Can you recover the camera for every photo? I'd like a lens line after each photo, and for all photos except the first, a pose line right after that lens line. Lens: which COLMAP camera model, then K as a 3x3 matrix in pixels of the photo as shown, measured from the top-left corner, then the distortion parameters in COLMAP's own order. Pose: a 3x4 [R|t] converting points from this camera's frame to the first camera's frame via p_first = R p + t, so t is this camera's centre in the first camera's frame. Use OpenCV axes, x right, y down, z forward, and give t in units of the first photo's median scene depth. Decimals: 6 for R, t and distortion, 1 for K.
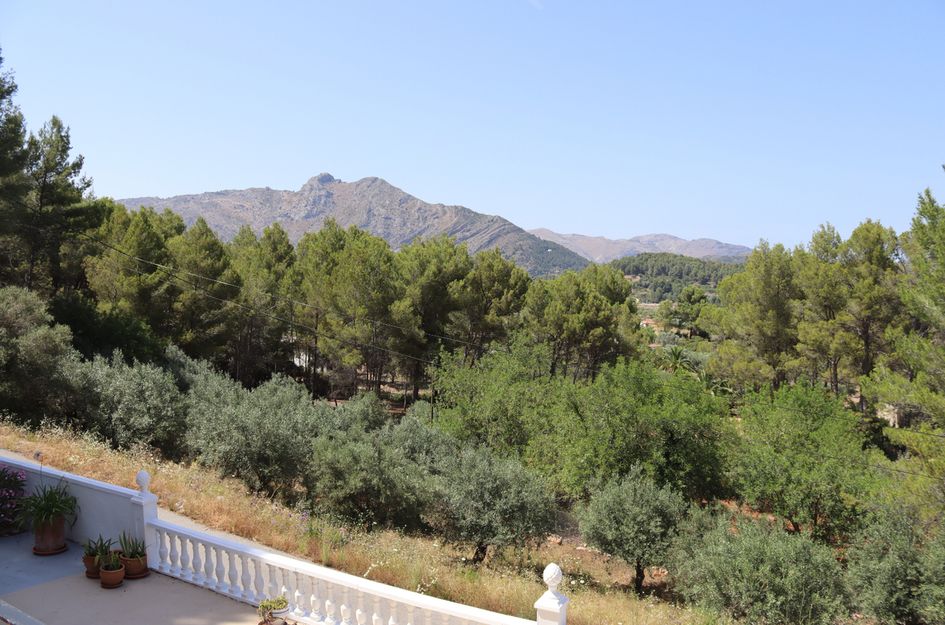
lens RADIAL K [[787.2, 0, 472.5], [0, 787.2, 312.5], [0, 0, 1]] dist [-0.160262, 0.131504]
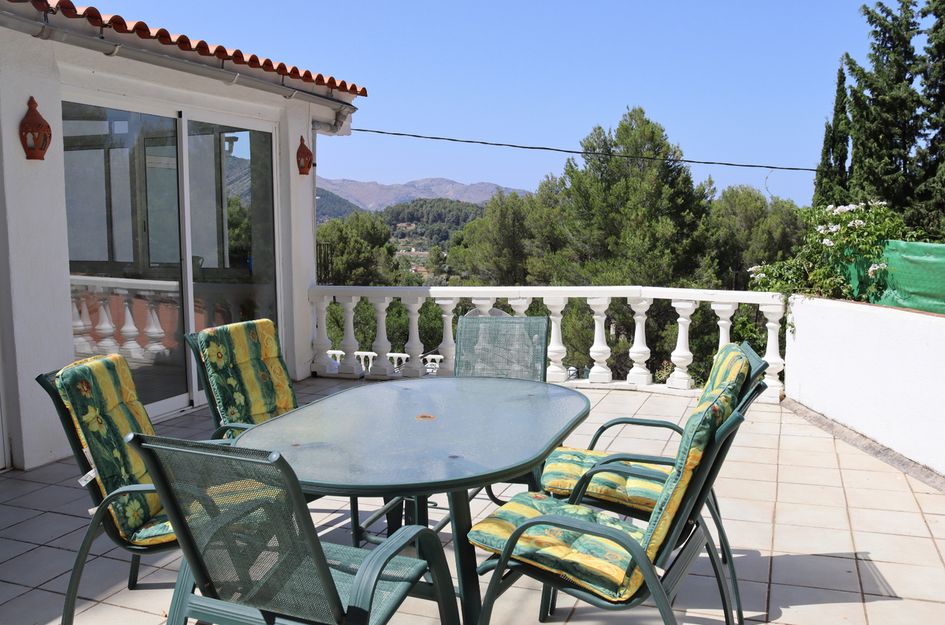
lens RADIAL K [[855.4, 0, 472.5], [0, 855.4, 312.5], [0, 0, 1]] dist [-0.171713, 0.208270]
pose [[0.962090, -0.043175, 0.269291, -0.015859], [0.028029, 0.997814, 0.059838, 0.012670], [-0.271286, -0.050022, 0.961198, -0.207334]]
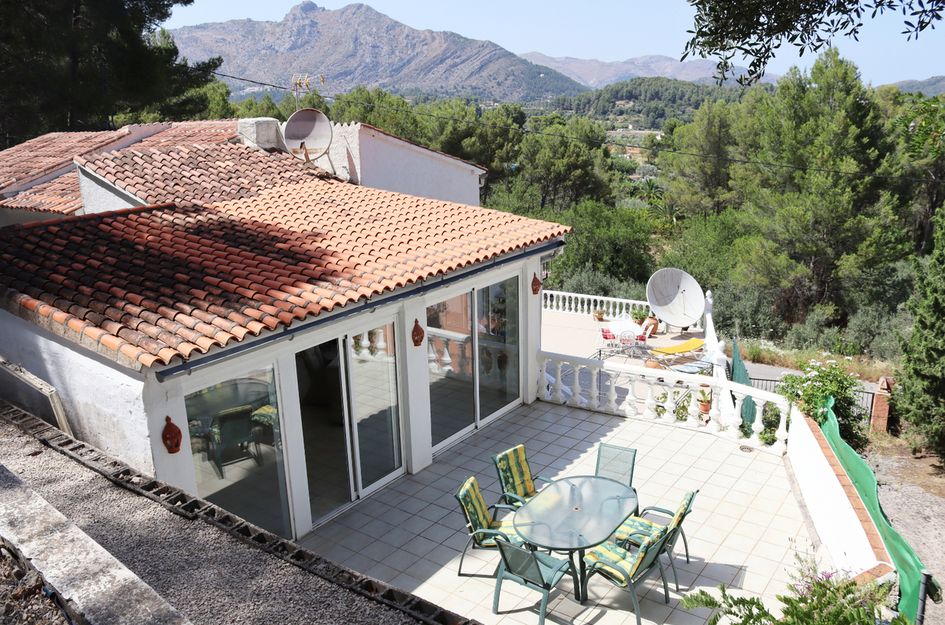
lens RADIAL K [[787.2, 0, 472.5], [0, 787.2, 312.5], [0, 0, 1]] dist [-0.160262, 0.131504]
pose [[0.999517, -0.030949, 0.002923, -0.021044], [0.029597, 0.976150, 0.215072, -0.028467], [-0.009509, -0.214882, 0.976594, -0.265070]]
